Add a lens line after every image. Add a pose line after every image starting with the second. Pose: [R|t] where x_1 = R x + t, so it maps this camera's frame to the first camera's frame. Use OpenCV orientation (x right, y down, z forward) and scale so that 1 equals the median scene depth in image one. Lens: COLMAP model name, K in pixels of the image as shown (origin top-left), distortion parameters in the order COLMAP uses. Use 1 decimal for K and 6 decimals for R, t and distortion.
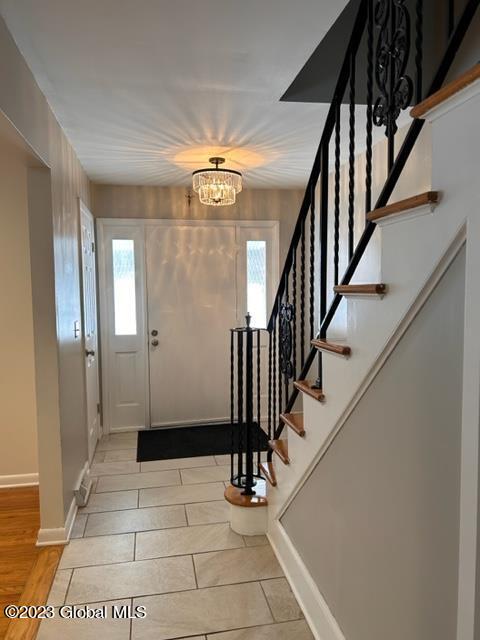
lens RADIAL K [[481.5, 0, 250.1], [0, 481.5, 324.9], [0, 0, 1]] dist [0.061086, -0.061646]
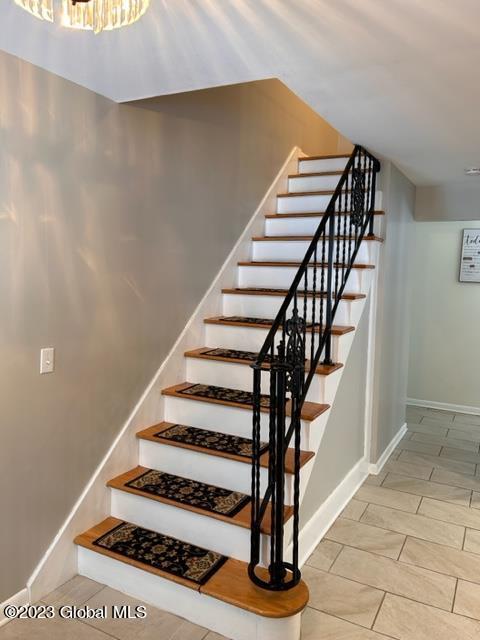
lens RADIAL K [[484.5, 0, 240.0], [0, 484.5, 320.0], [0, 0, 1]] dist [0.046264, -0.008039]
pose [[-0.752621, -0.072828, 0.654415, -0.252951], [0.039620, 0.987055, 0.155412, -0.099978], [-0.657261, 0.142894, -0.739992, 0.928640]]
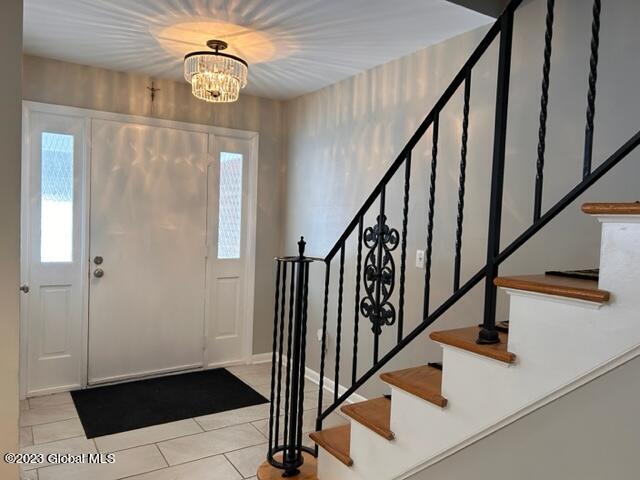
lens RADIAL K [[482.9, 0, 319.6], [0, 482.9, 242.0], [0, 0, 1]] dist [0.054147, -0.050858]
pose [[0.933158, 0.025971, 0.358527, -0.150026], [-0.018687, 0.999543, -0.023767, -0.000096], [-0.358980, 0.015479, 0.933217, 0.157788]]
